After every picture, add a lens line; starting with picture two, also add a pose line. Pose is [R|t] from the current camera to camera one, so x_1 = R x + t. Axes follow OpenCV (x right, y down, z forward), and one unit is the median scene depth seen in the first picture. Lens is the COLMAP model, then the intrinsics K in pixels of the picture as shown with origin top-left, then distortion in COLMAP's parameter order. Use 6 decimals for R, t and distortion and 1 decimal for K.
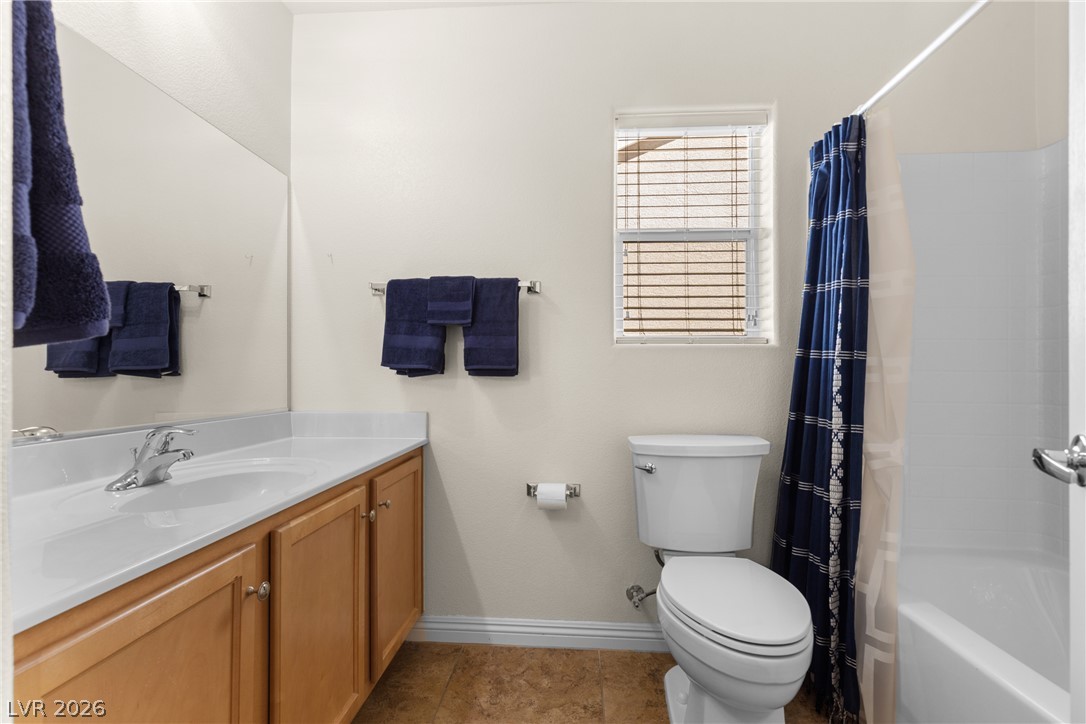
lens RADIAL K [[491.1, 0, 543.1], [0, 491.1, 365.0], [0, 0, 1]] dist [0.007619, -0.001812]
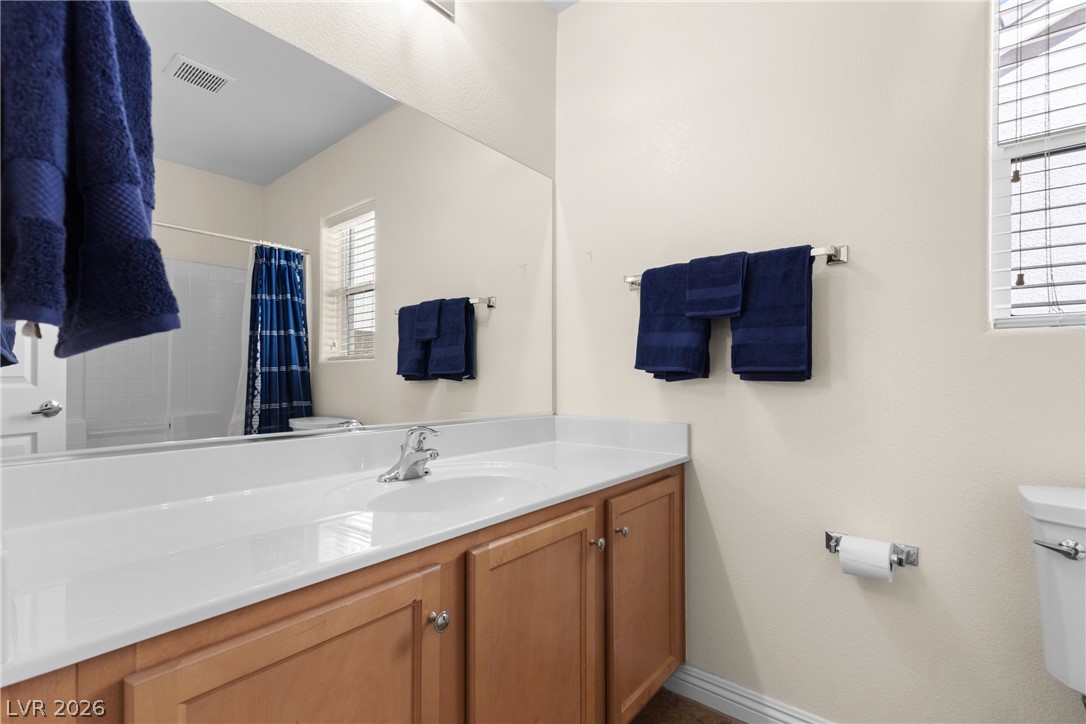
lens RADIAL K [[491.1, 0, 548.3], [0, 491.1, 376.3], [0, 0, 1]] dist [0.007619, -0.001812]
pose [[0.821020, -0.000753, -0.570898, 0.047045], [0.008786, 0.999897, 0.011315, 0.004164], [0.570831, -0.014306, 0.820943, 0.192085]]
